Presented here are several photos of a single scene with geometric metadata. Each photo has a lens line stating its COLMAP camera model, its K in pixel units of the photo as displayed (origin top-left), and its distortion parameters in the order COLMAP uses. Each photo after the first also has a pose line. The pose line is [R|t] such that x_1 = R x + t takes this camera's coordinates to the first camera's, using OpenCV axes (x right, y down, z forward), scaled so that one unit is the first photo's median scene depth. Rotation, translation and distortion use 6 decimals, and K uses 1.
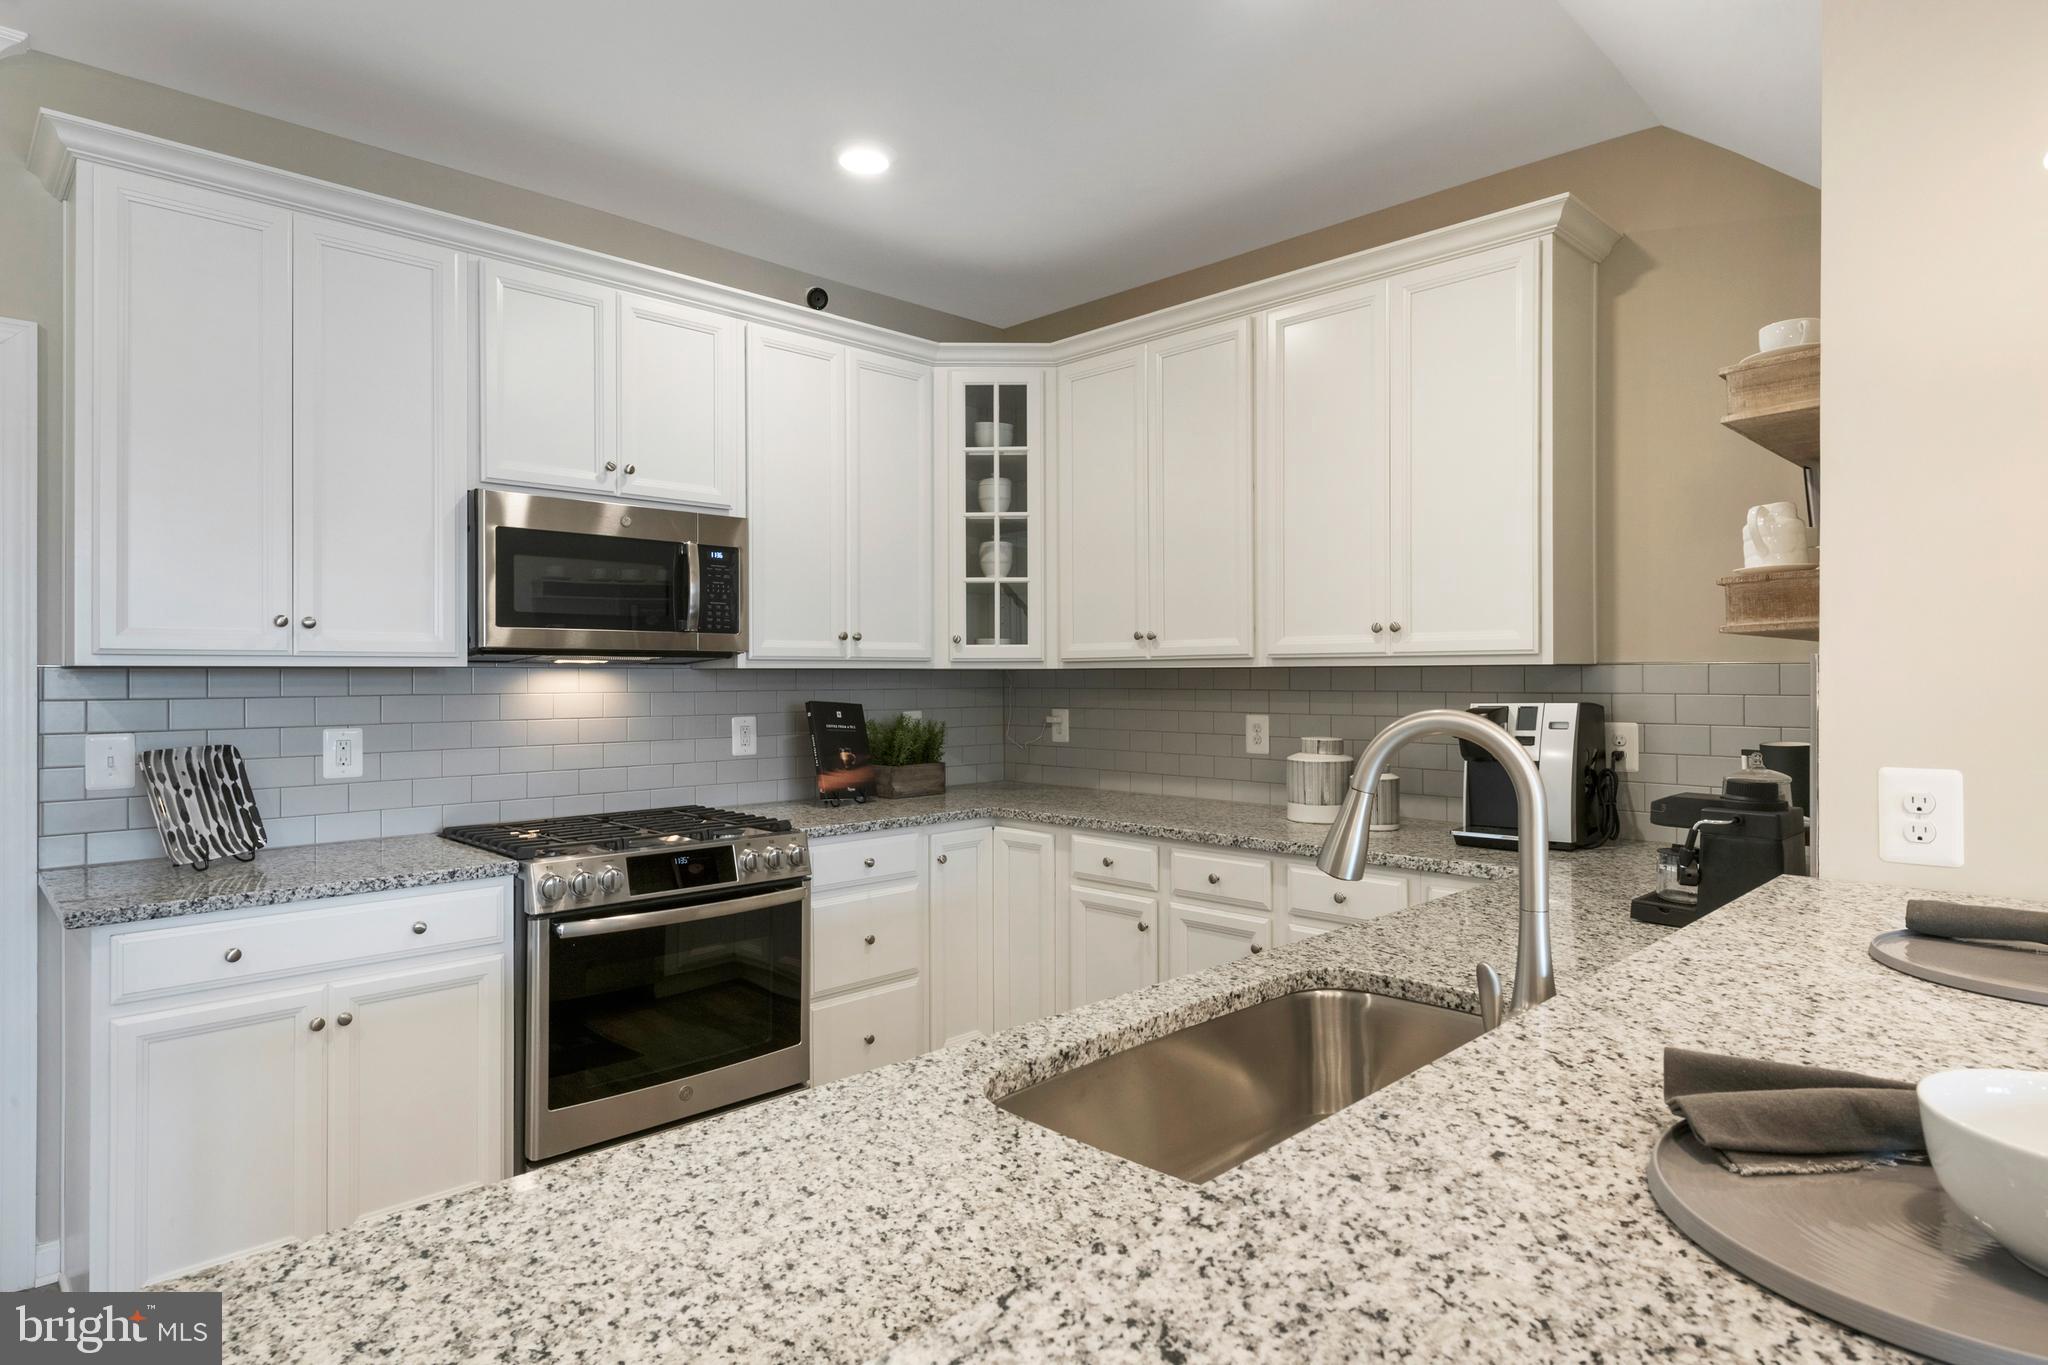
lens RADIAL K [[1119.9, 0, 1035.4], [0, 1119.9, 674.7], [0, 0, 1]] dist [-0.003032, -0.002509]
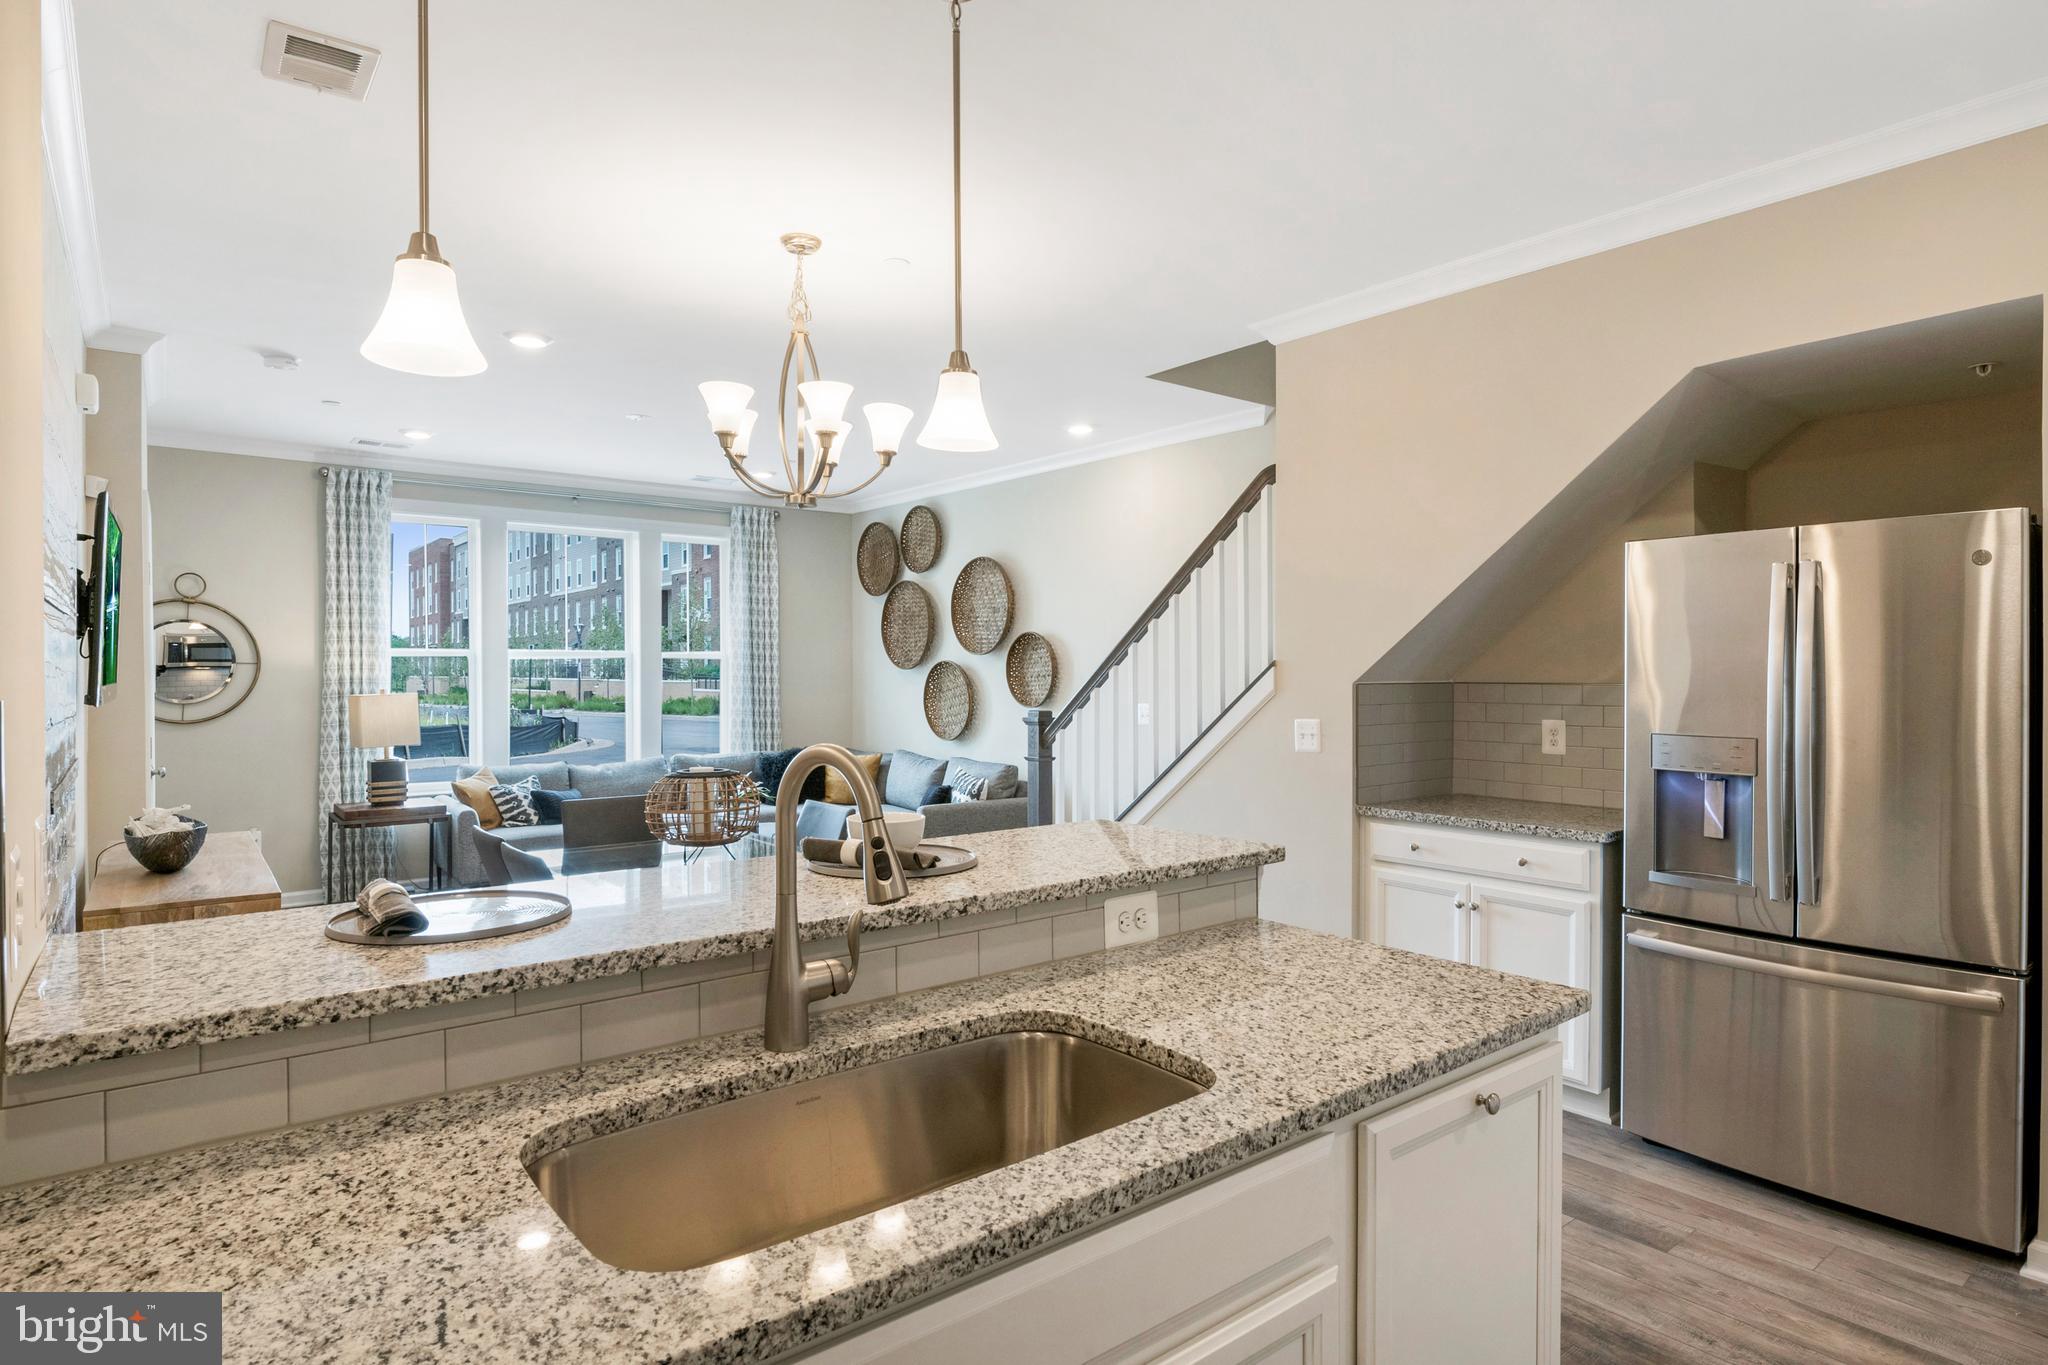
lens RADIAL K [[1093.1, 0, 1063.2], [0, 1093.1, 666.9], [0, 0, 1]] dist [0.001462, 0.000529]
pose [[-0.996522, 0.004696, 0.083201, 0.005326], [0.004414, 0.999984, -0.003575, -0.016478], [-0.083216, -0.003196, -0.996526, 0.748911]]
